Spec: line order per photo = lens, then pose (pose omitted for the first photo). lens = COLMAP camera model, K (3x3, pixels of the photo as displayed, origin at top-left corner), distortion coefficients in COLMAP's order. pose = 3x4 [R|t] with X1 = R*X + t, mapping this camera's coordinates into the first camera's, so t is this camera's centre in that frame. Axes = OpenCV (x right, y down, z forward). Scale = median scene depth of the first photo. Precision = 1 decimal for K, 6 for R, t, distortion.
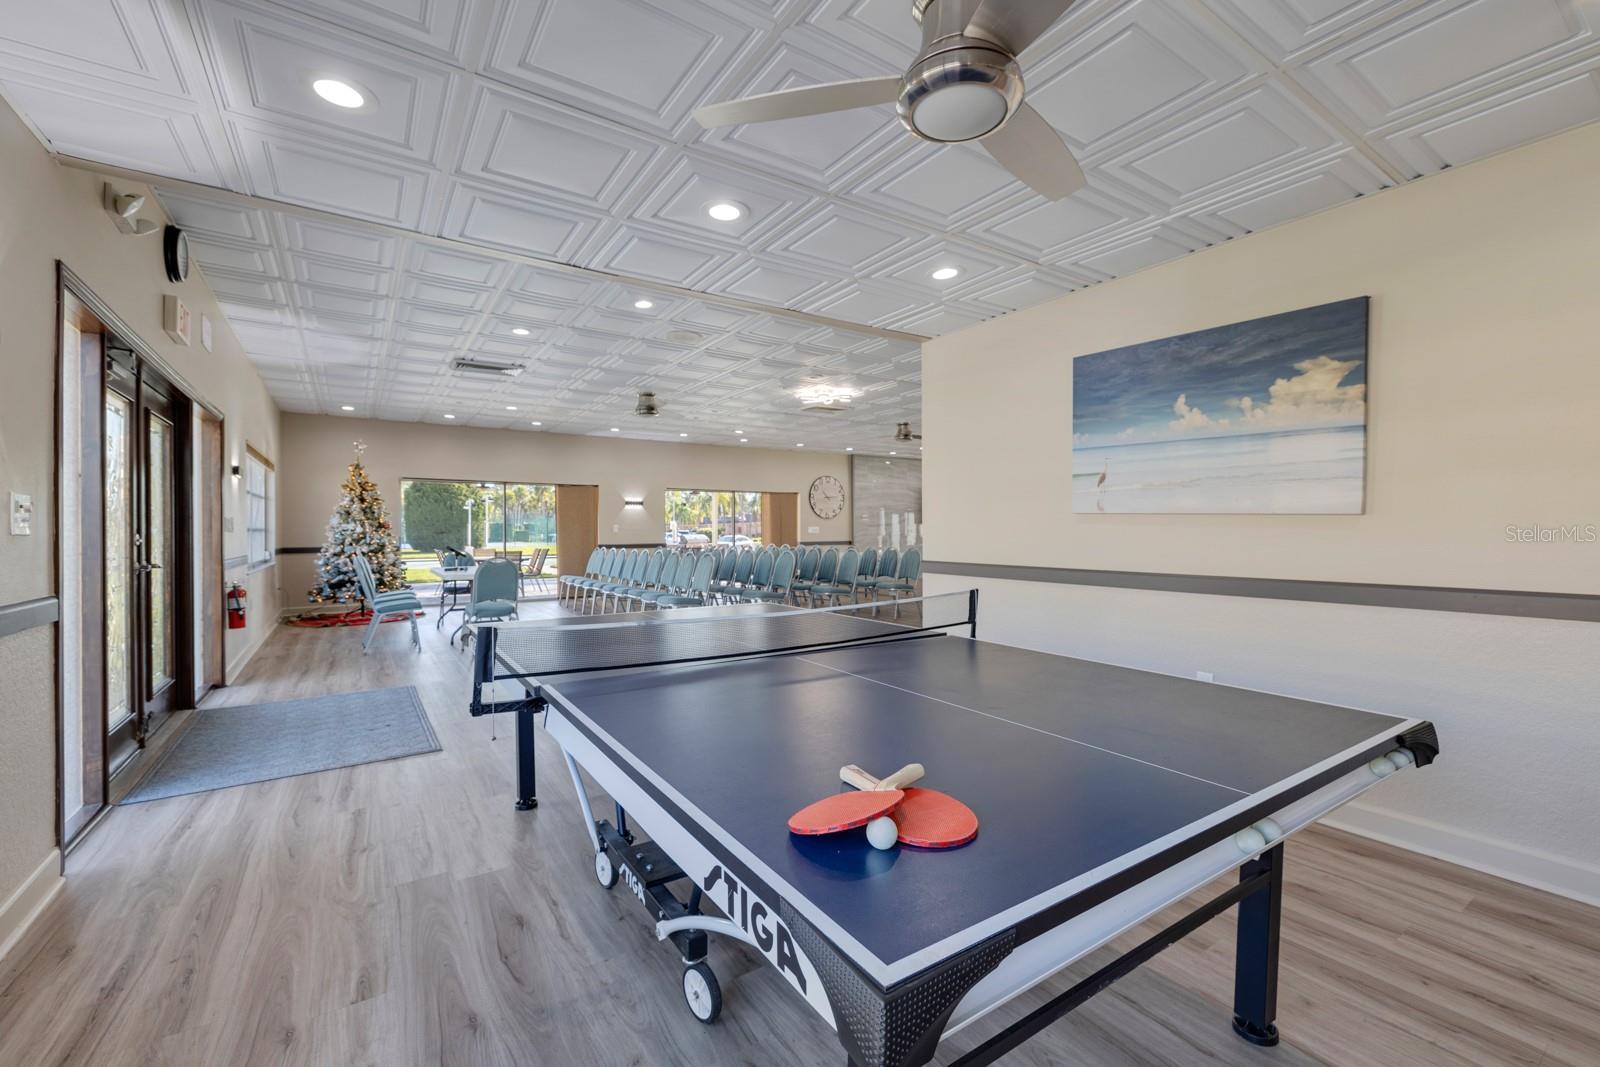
lens RADIAL K [[668.4, 0, 806.0], [0, 668.4, 527.2], [0, 0, 1]] dist [0.003624, 0.000412]
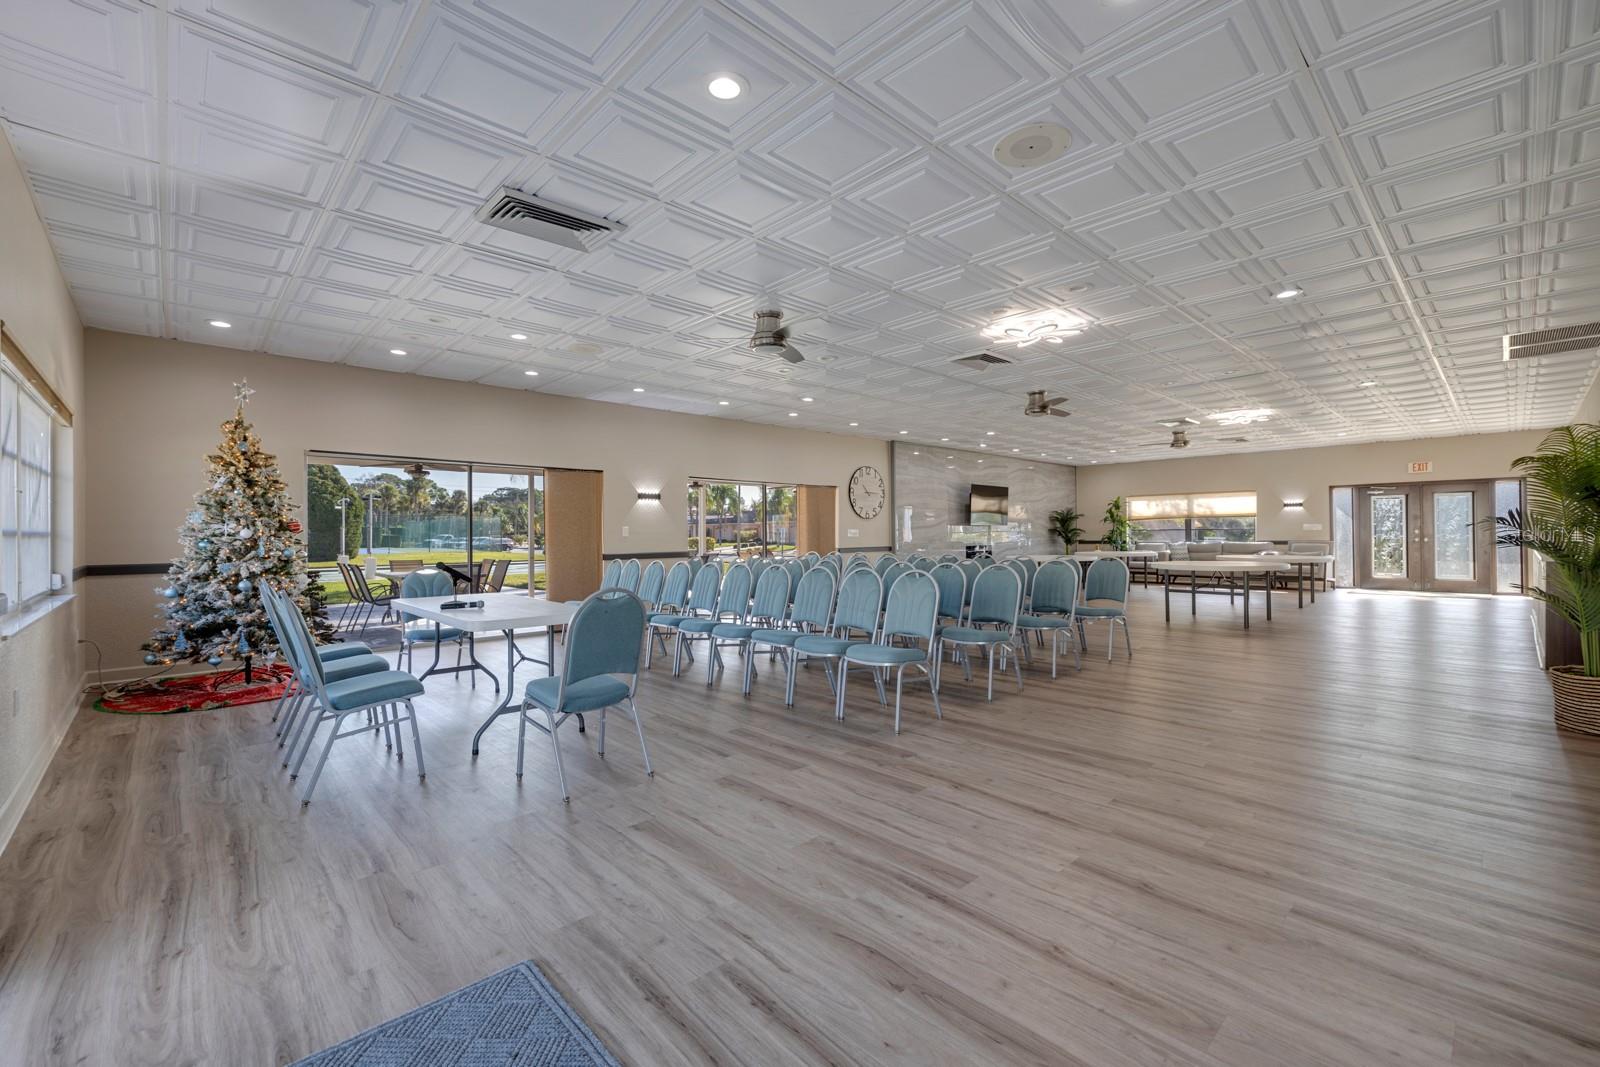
lens RADIAL K [[668.4, 0, 802.1], [0, 668.4, 527.9], [0, 0, 1]] dist [0.003624, 0.000412]
pose [[0.986959, -0.001142, 0.160968, -0.283868], [0.001906, 0.999988, -0.004592, 0.002431], [-0.160961, 0.004838, 0.986949, 0.350938]]
